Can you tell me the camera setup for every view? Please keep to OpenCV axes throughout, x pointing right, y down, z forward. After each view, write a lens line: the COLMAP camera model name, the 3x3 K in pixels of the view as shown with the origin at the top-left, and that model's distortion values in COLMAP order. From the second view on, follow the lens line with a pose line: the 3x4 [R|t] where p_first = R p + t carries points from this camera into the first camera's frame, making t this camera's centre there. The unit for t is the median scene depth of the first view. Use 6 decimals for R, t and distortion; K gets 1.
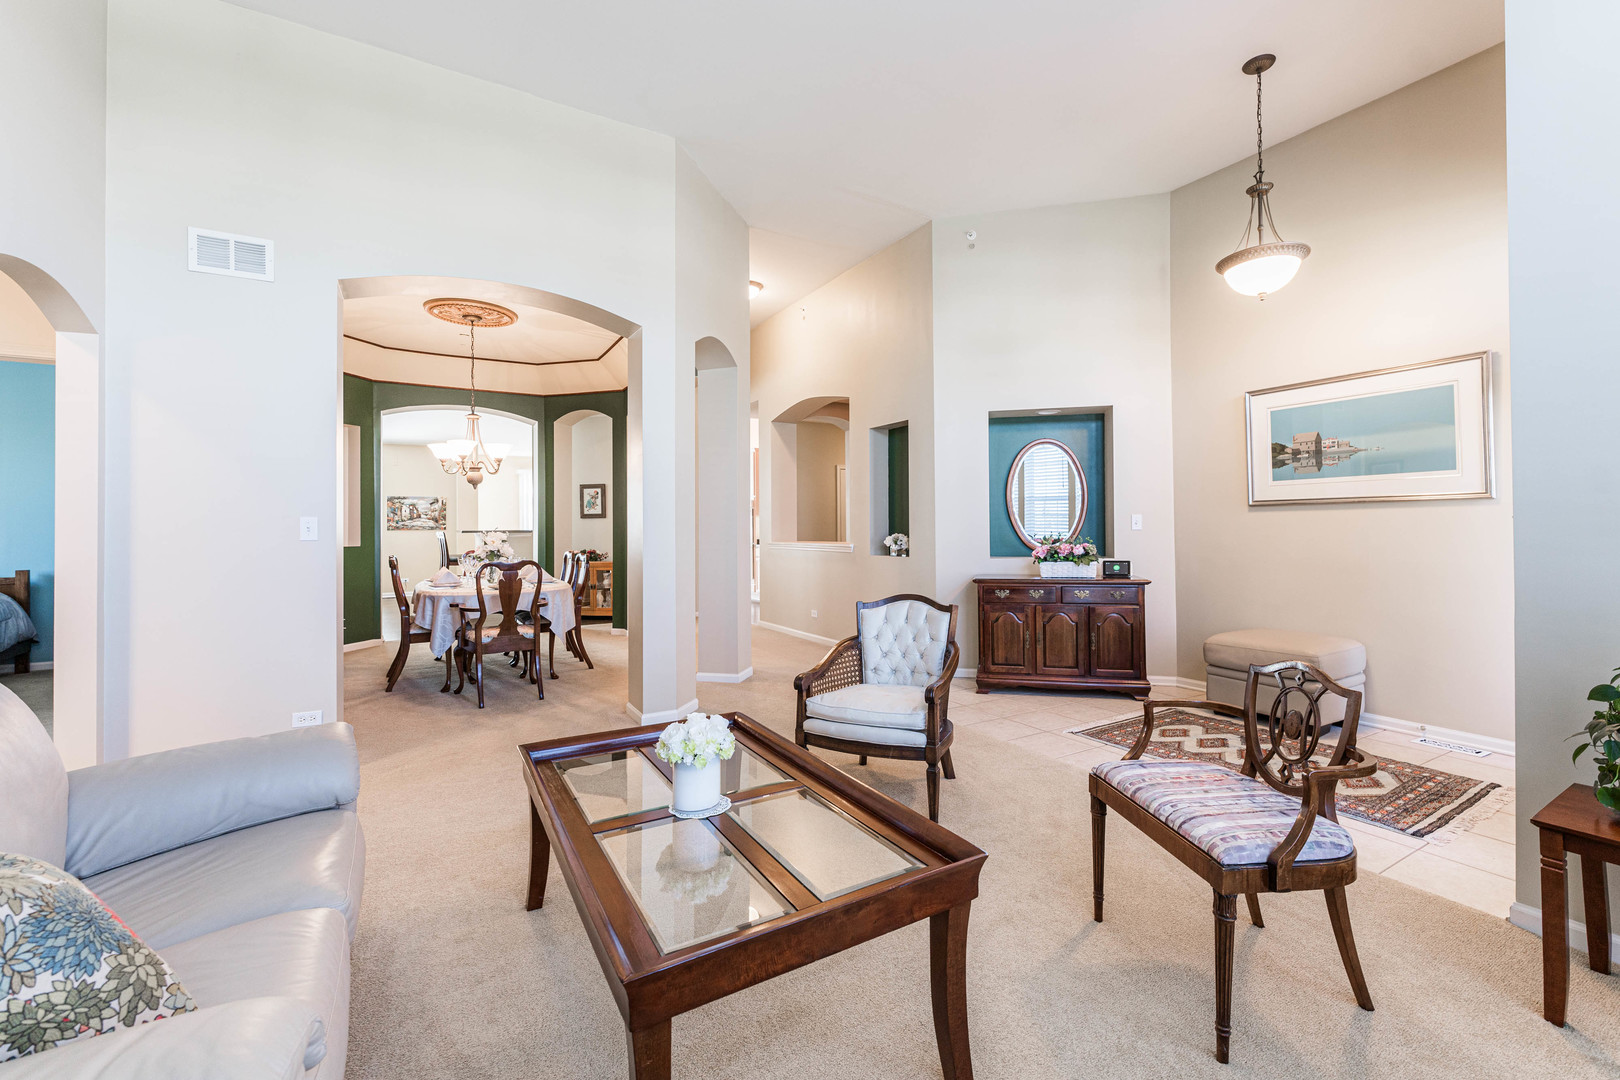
lens RADIAL K [[676.0, 0, 830.1], [0, 676.0, 528.8], [0, 0, 1]] dist [-0.000100, -0.000174]
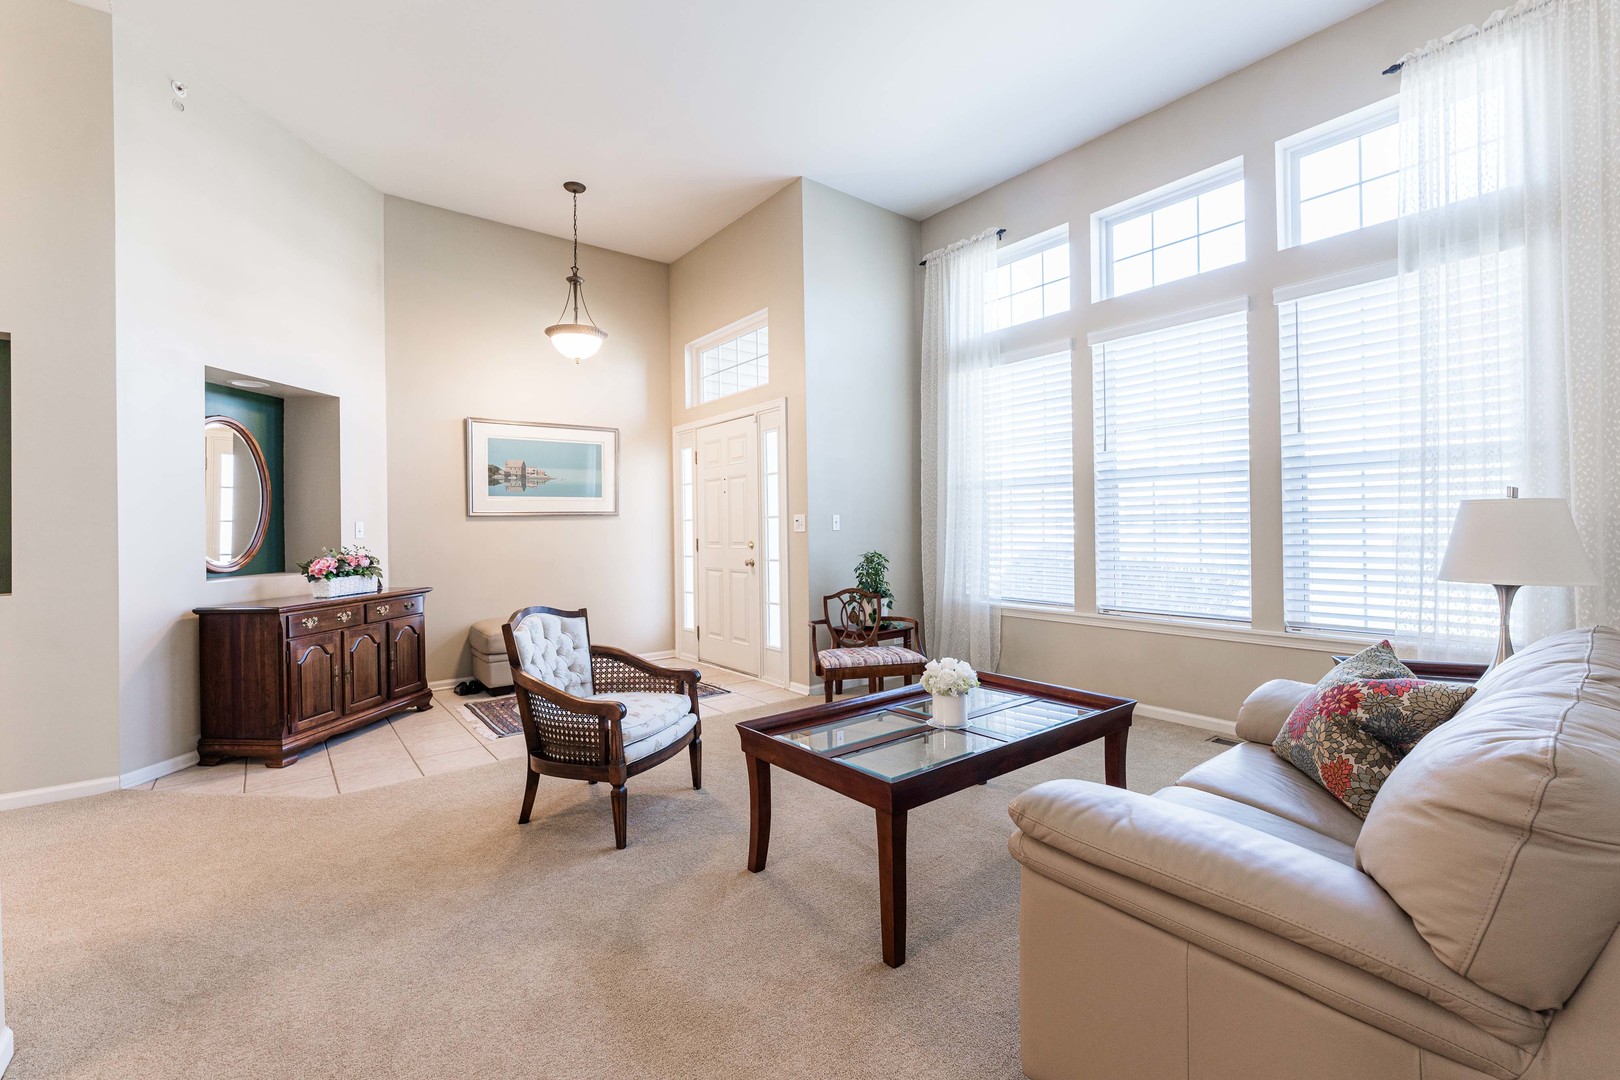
lens RADIAL K [[676.0, 0, 830.1], [0, 676.0, 528.8], [0, 0, 1]] dist [-0.000100, -0.000174]
pose [[-0.123387, 0.008007, 0.992326, -0.616014], [0.016421, 0.999847, -0.006026, 0.004912], [-0.992223, 0.015551, -0.123499, 0.550340]]
